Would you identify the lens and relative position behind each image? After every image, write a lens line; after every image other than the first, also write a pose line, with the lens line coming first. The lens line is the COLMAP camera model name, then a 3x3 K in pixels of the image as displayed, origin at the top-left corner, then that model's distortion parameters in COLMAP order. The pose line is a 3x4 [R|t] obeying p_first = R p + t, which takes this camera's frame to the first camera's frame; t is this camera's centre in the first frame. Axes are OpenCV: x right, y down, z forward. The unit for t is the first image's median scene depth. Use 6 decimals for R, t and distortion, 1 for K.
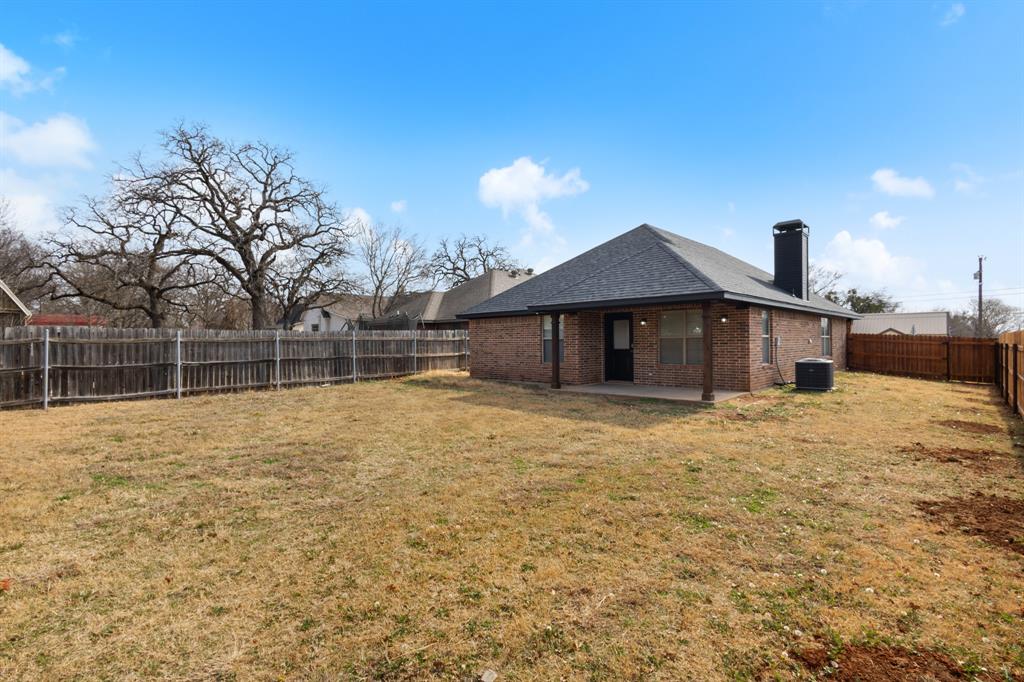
lens RADIAL K [[472.1, 0, 512.0], [0, 472.1, 341.0], [0, 0, 1]] dist [0.028435, -0.000027]
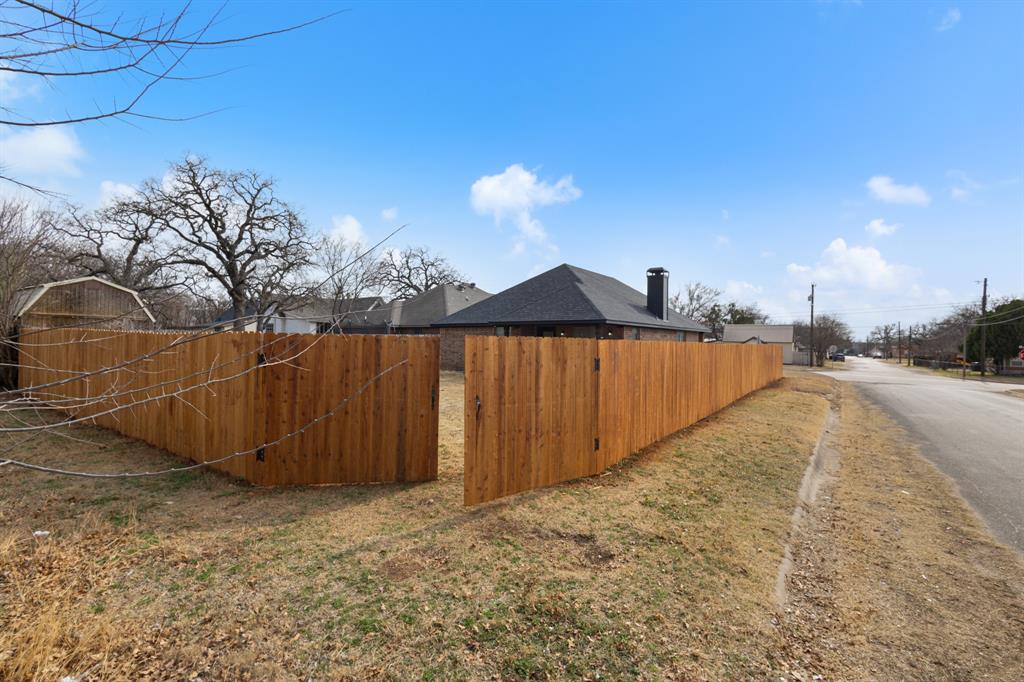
lens RADIAL K [[472.1, 0, 512.0], [0, 472.1, 341.0], [0, 0, 1]] dist [0.028435, -0.000027]
pose [[0.986293, 0.017864, 0.164034, -0.065407], [-0.017767, 0.999840, -0.002060, -0.004594], [-0.164045, -0.000883, 0.986453, -0.235645]]
